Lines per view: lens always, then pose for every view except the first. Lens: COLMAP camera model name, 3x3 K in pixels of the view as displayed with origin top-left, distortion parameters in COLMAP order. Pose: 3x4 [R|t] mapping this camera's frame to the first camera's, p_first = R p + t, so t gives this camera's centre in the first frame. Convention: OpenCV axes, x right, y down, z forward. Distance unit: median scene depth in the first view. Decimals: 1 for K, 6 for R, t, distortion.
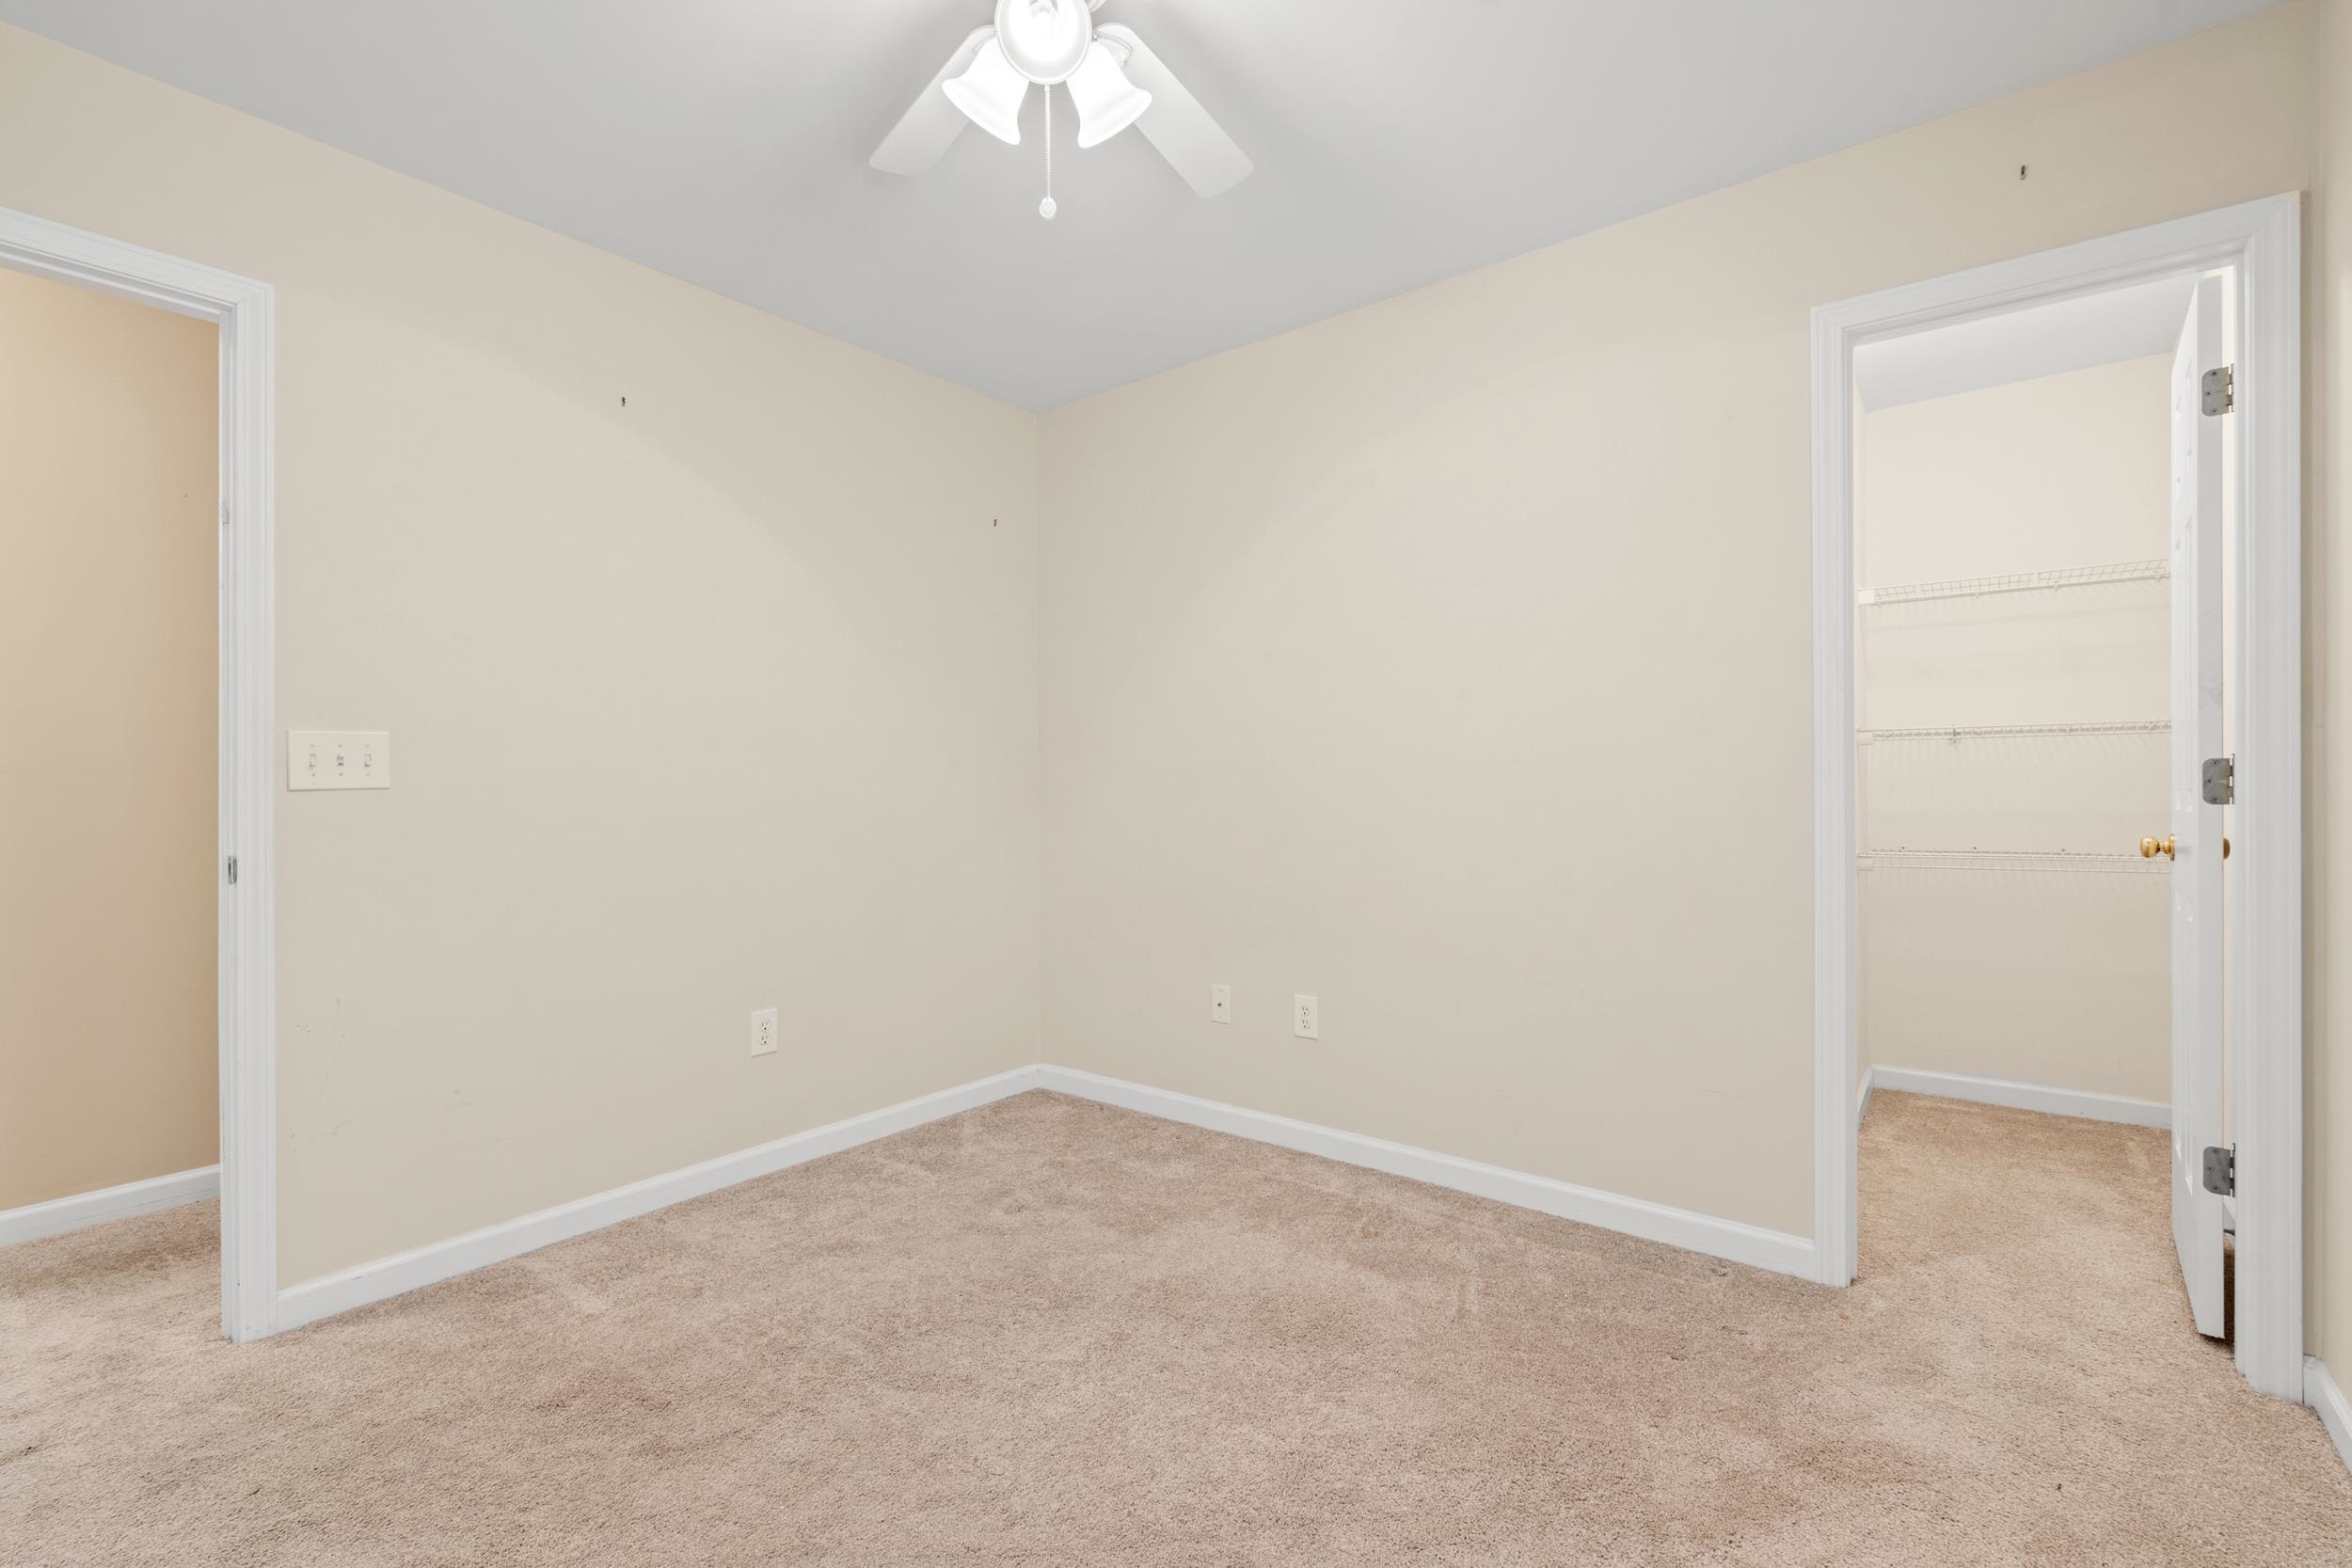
lens RADIAL K [[1035.1, 0, 1185.2], [0, 1035.1, 789.0], [0, 0, 1]] dist [-0.000316, 0.000362]
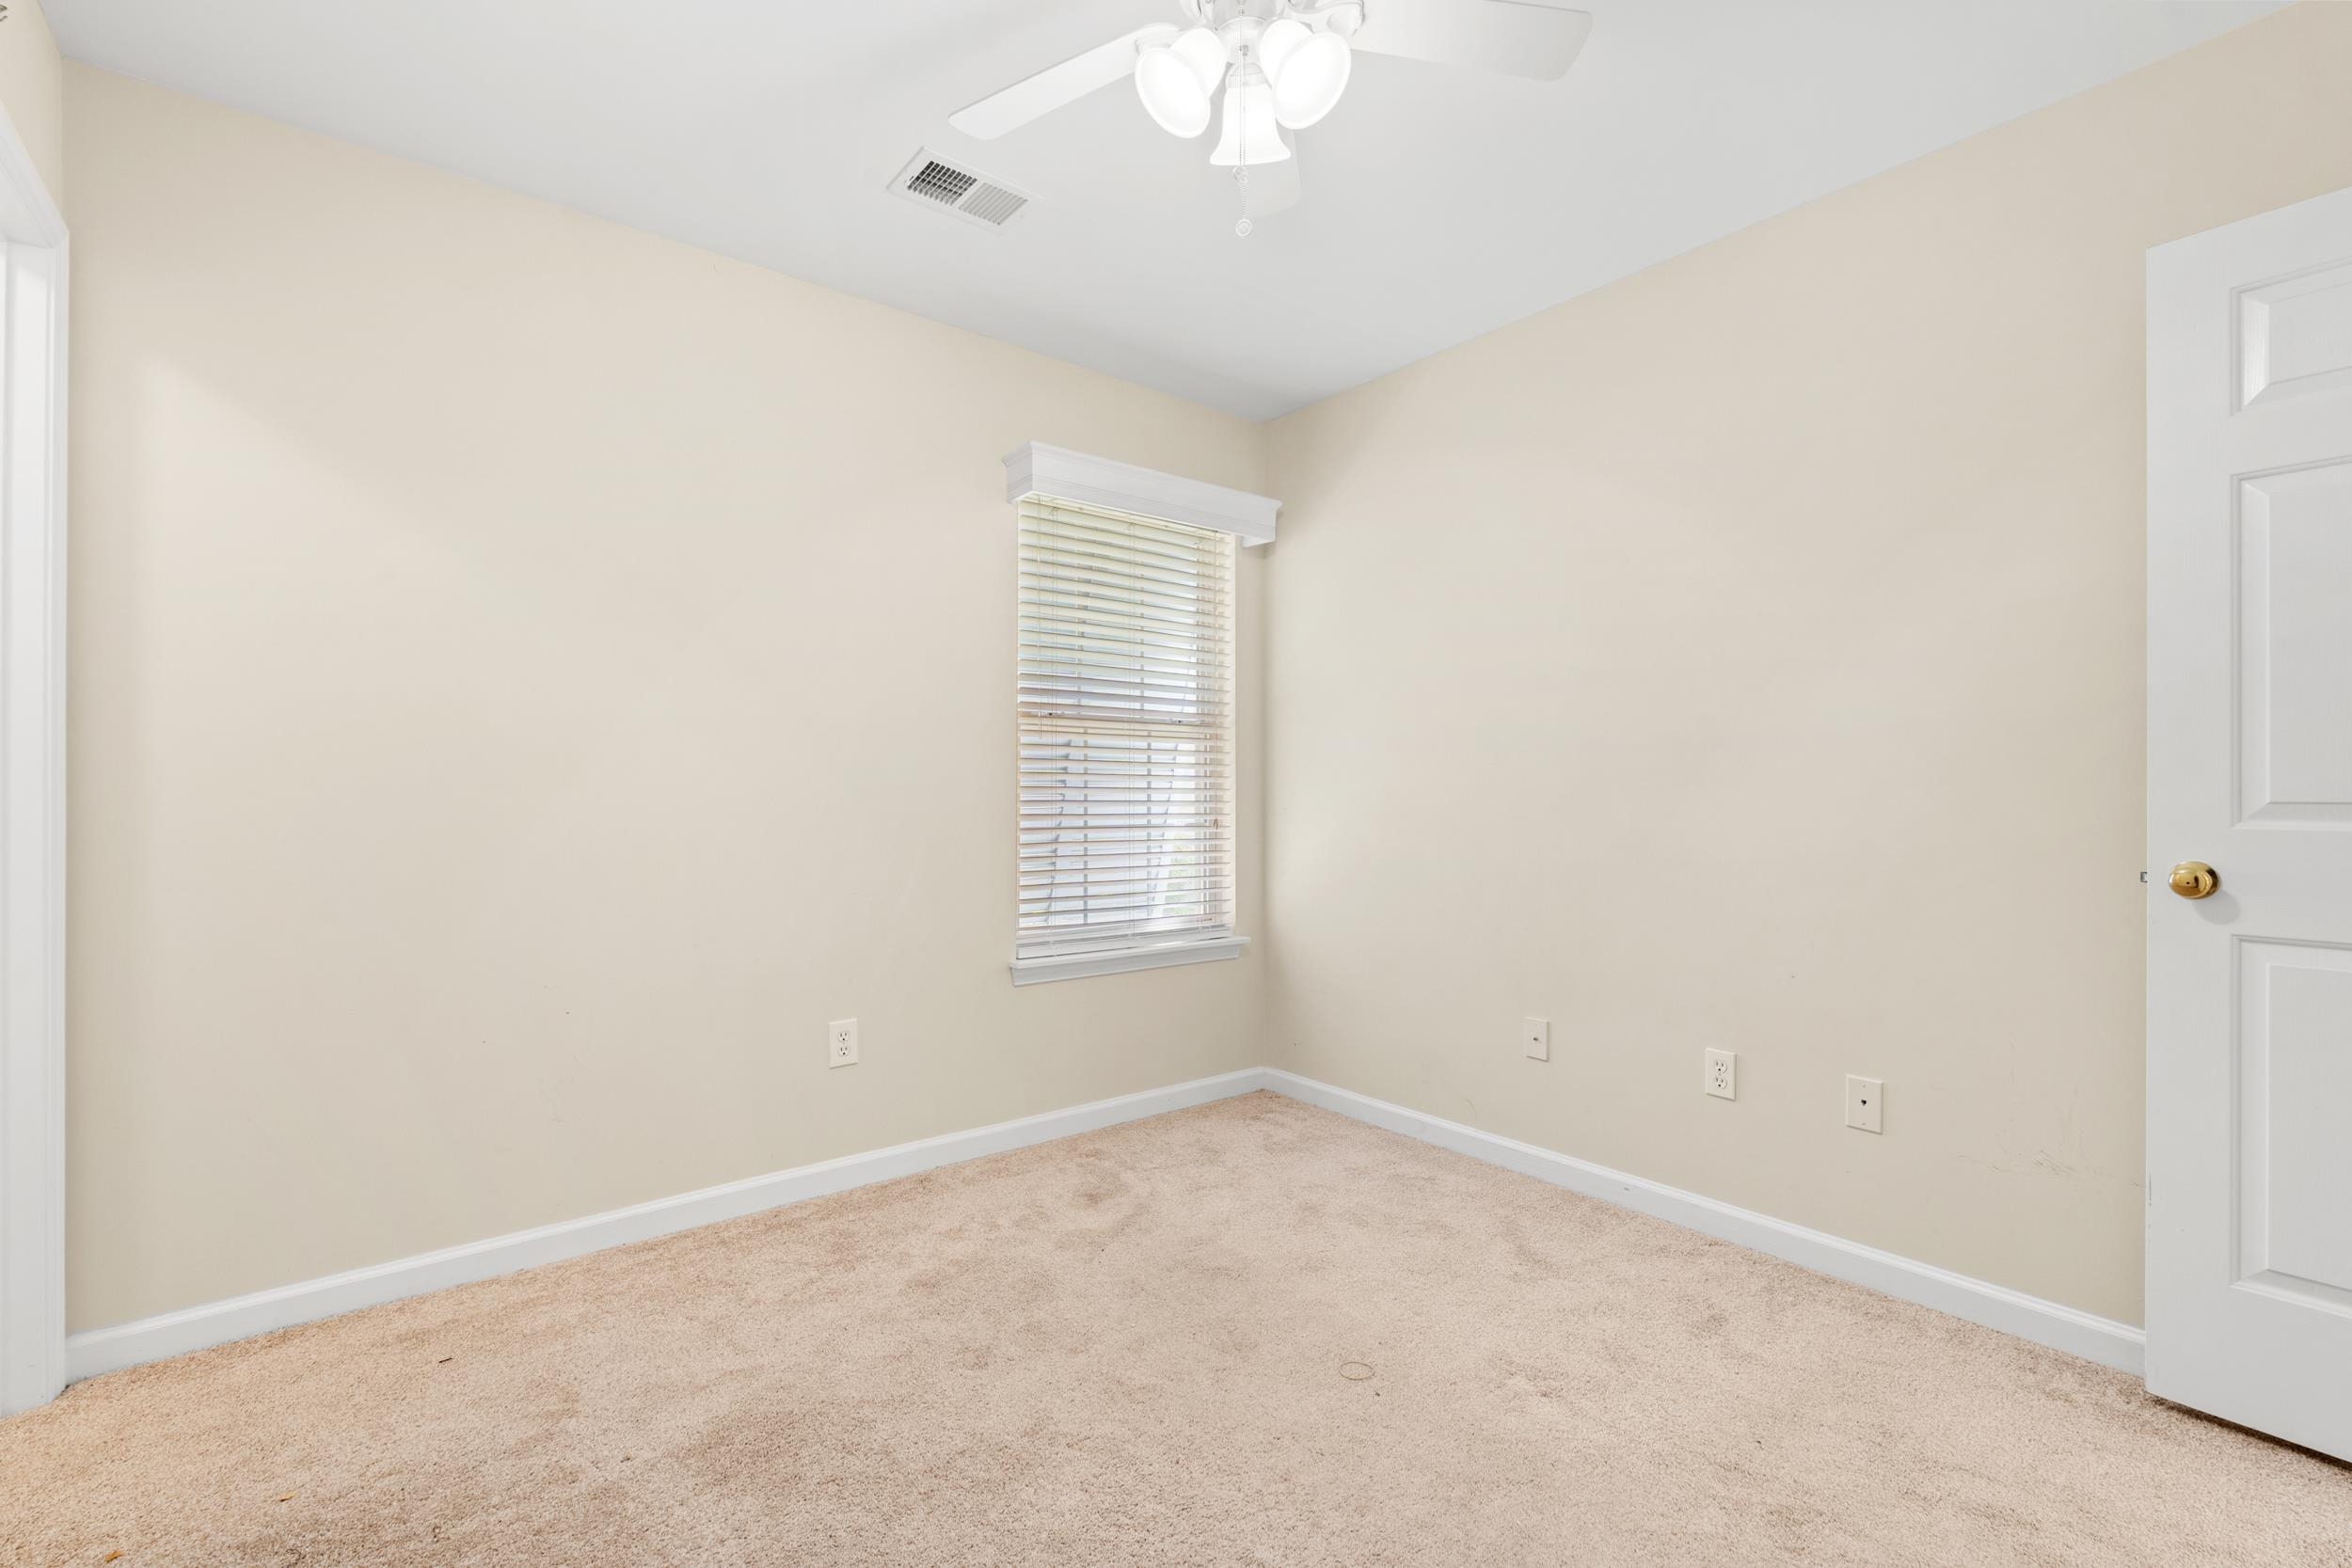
lens RADIAL K [[1040.3, 0, 1182.0], [0, 1040.3, 784.8], [0, 0, 1]] dist [-0.000832, -0.000171]
pose [[-0.974816, 0.008655, 0.222841, -0.210107], [0.009452, 0.999952, 0.002510, -0.008144], [-0.222809, 0.004553, -0.974852, 1.403262]]
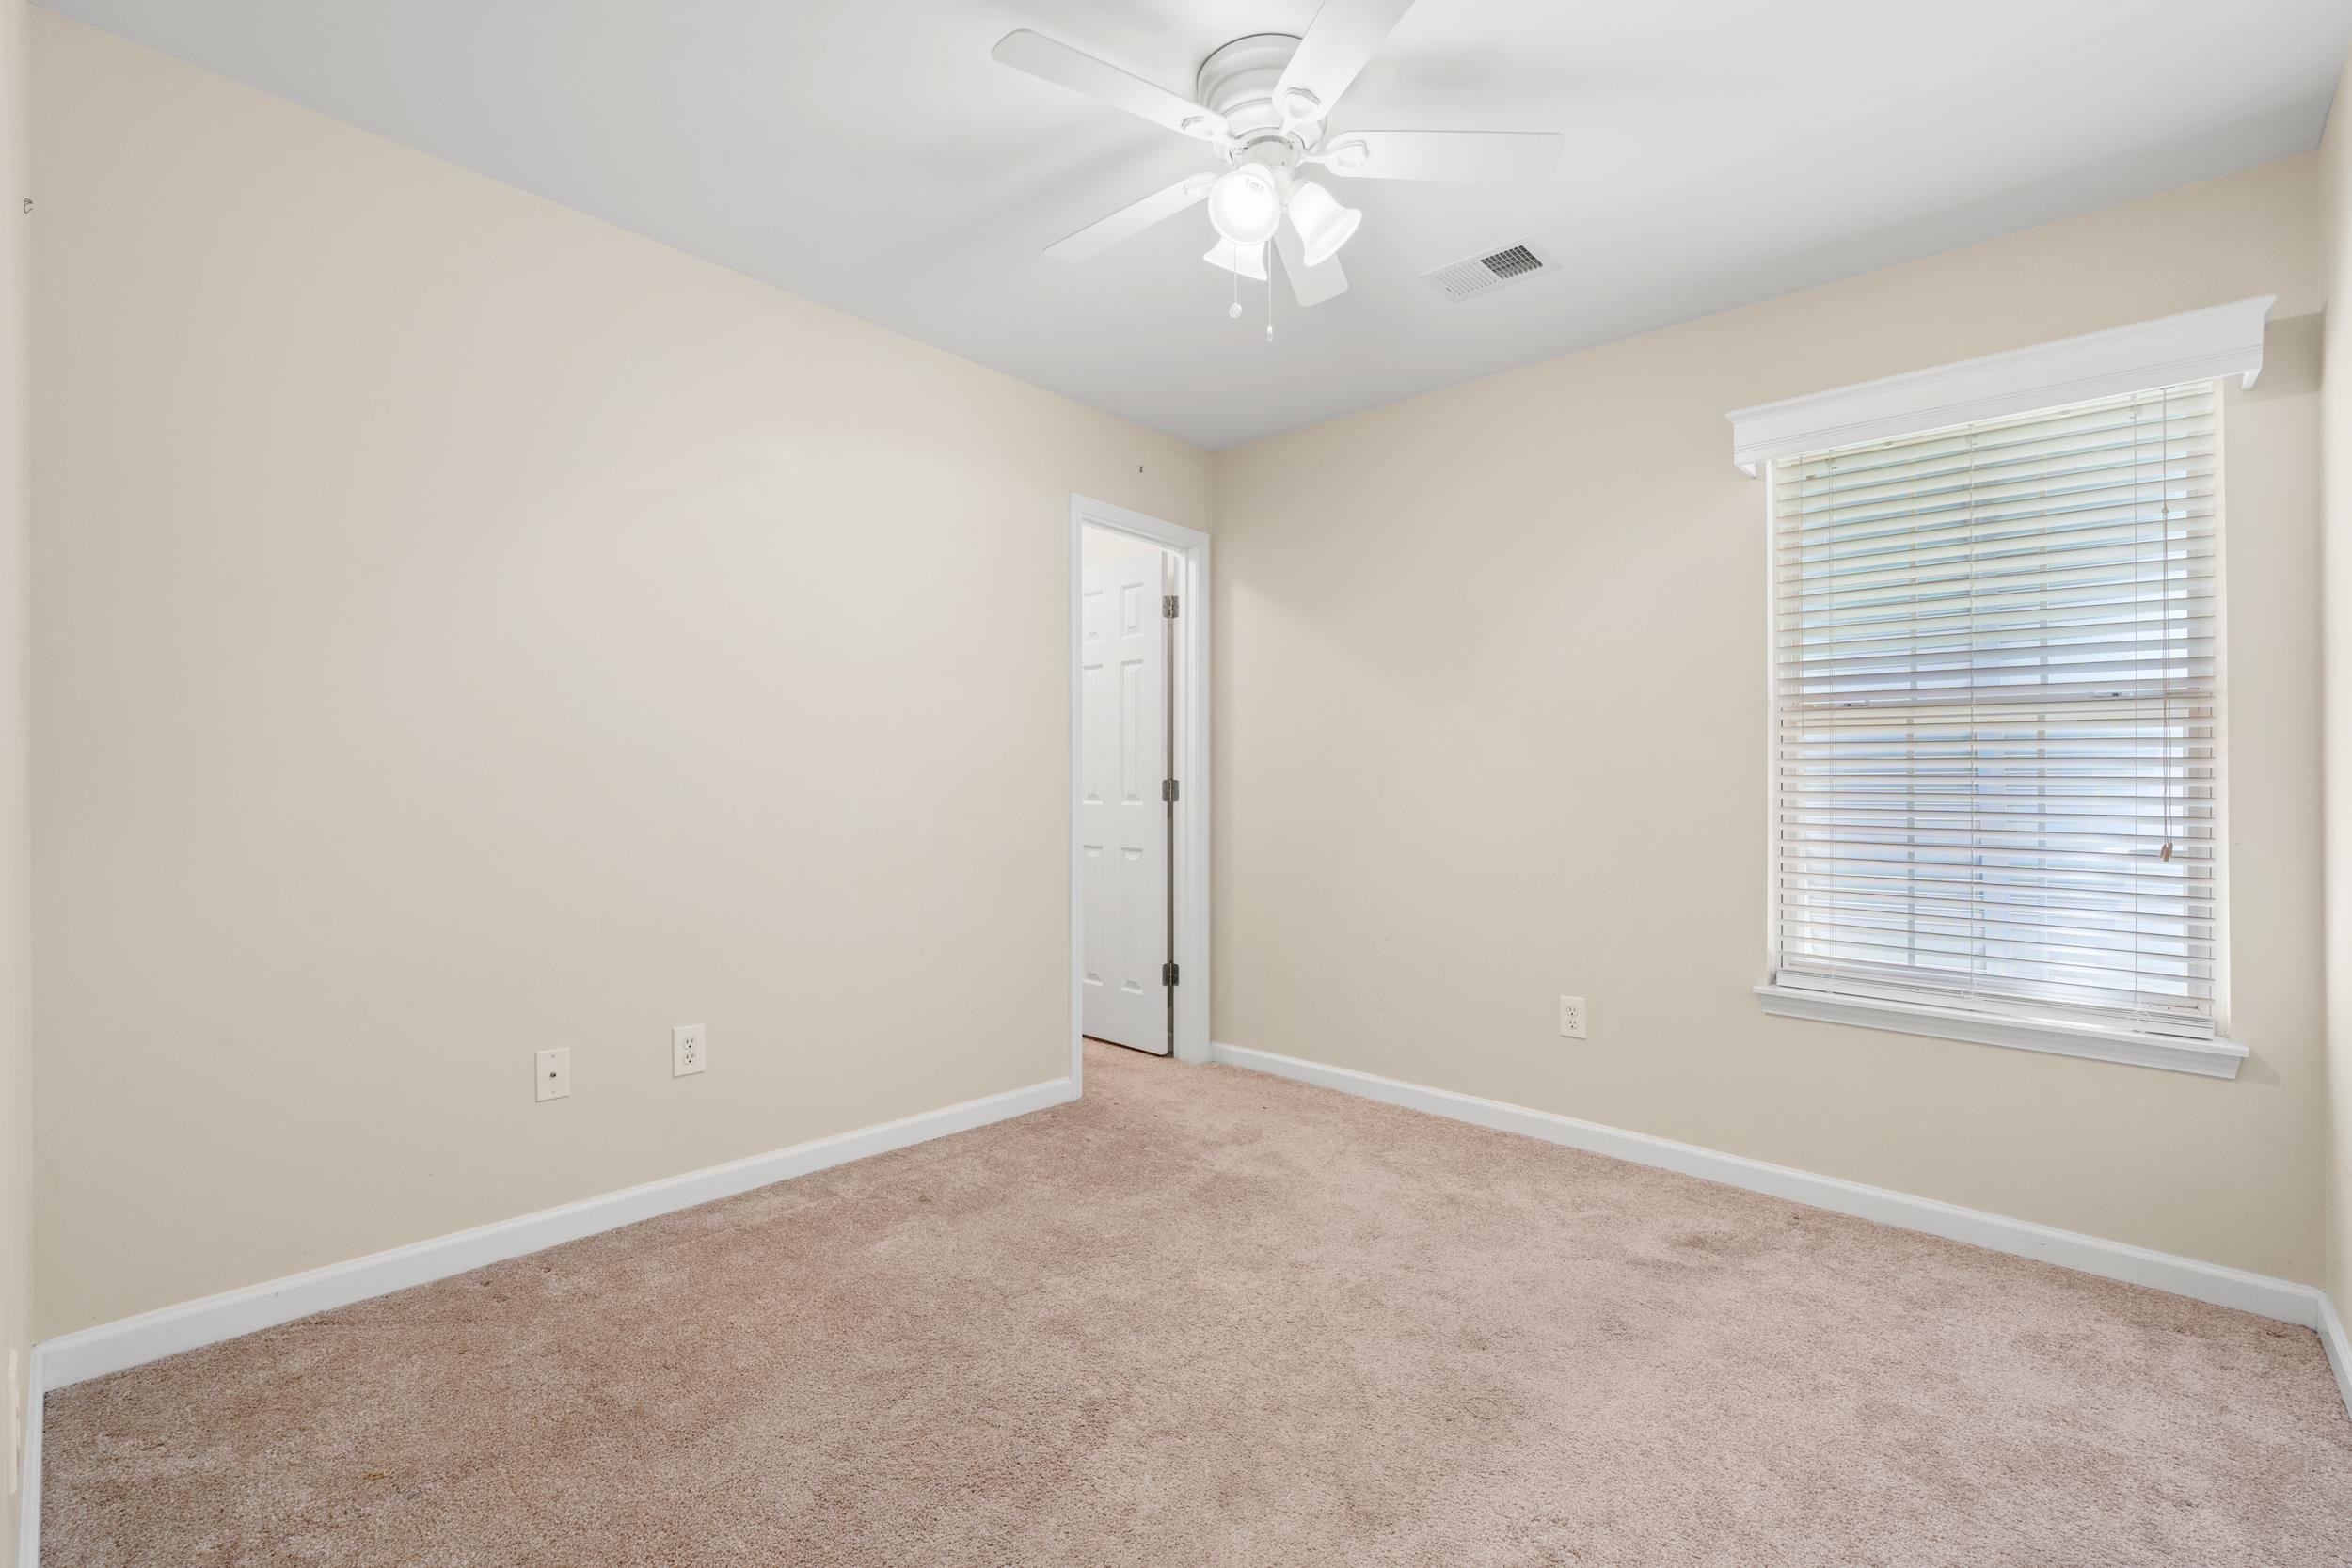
lens RADIAL K [[1035.1, 0, 1185.2], [0, 1035.1, 789.0], [0, 0, 1]] dist [-0.000316, 0.000362]
pose [[0.064882, 0.013843, 0.997797, -0.965415], [-0.007544, 0.999882, -0.013381, 0.015518], [-0.997864, -0.006659, 0.064978, 0.717988]]
